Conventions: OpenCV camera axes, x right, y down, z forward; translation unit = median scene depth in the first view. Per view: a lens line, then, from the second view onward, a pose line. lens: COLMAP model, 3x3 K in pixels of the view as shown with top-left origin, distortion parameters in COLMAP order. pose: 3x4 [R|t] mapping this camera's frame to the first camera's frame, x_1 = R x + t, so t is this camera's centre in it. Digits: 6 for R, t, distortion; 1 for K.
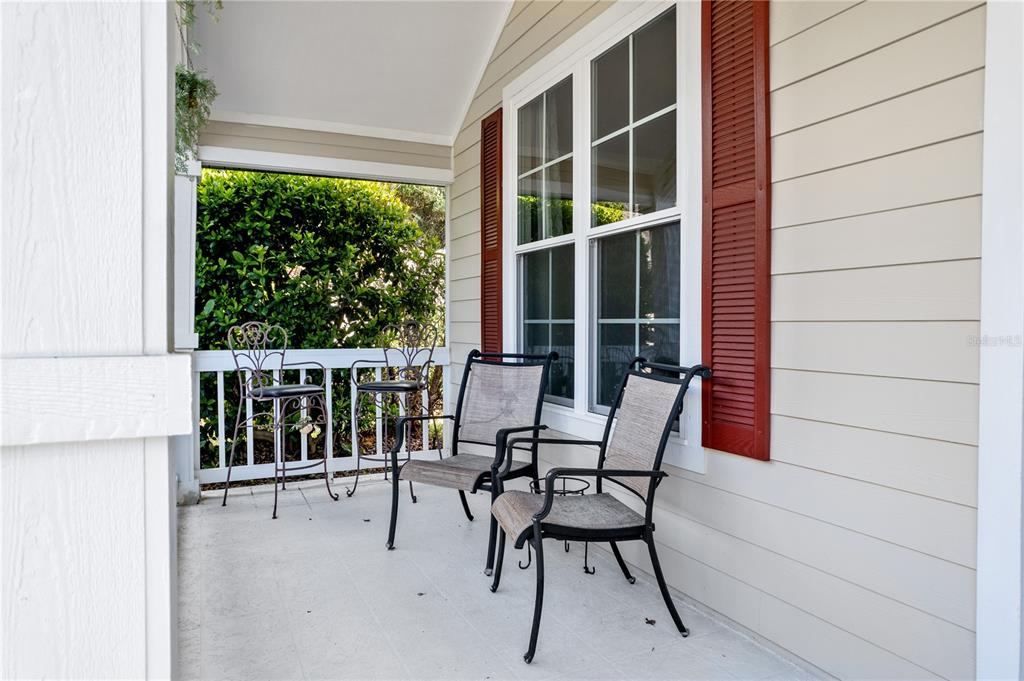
lens RADIAL K [[665.9, 0, 510.8], [0, 665.9, 336.2], [0, 0, 1]] dist [-0.068777, 0.057773]
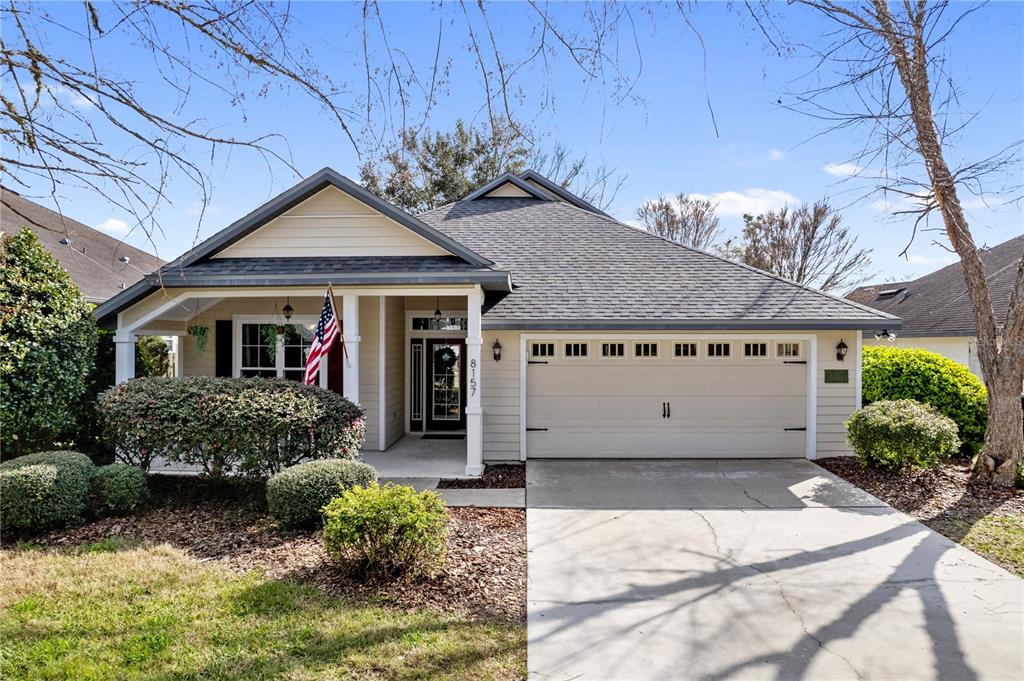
lens RADIAL K [[665.9, 0, 516.6], [0, 665.9, 338.5], [0, 0, 1]] dist [-0.068777, 0.057773]
pose [[0.443895, 0.007372, 0.896048, -3.643702], [0.011939, 0.999829, -0.014140, -0.349354], [-0.895999, 0.016975, 0.443731, -2.565121]]
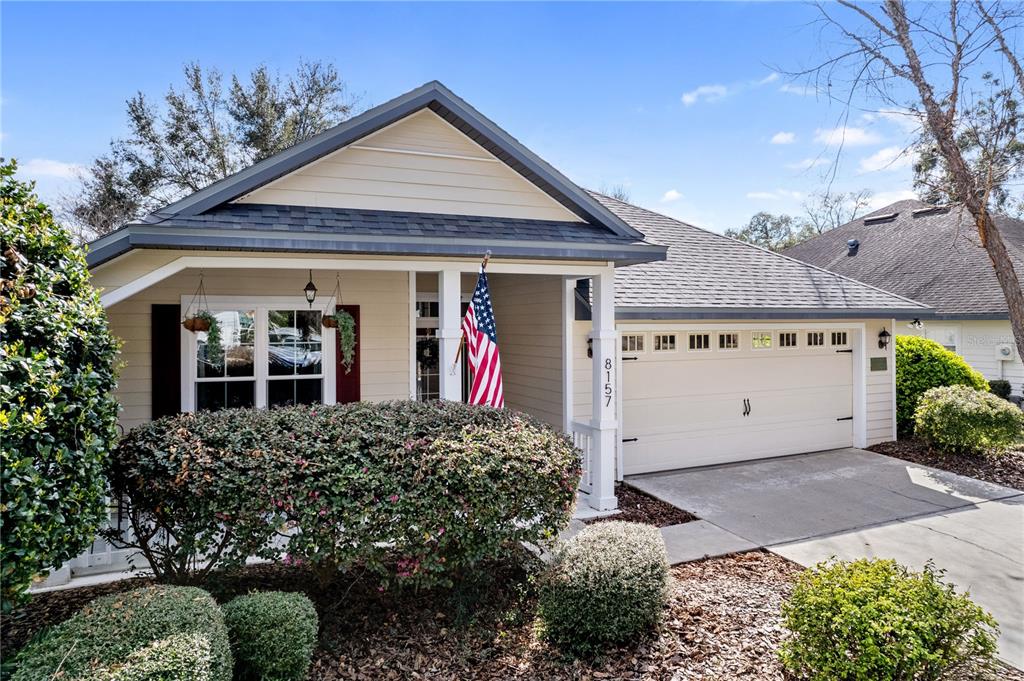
lens RADIAL K [[665.9, 0, 518.3], [0, 665.9, 313.5], [0, 0, 1]] dist [-0.068777, 0.057773]
pose [[0.018599, 0.016613, 0.999689, -3.240243], [0.020499, 0.999645, -0.016993, -0.456043], [-0.999617, 0.020808, 0.018252, -0.025670]]
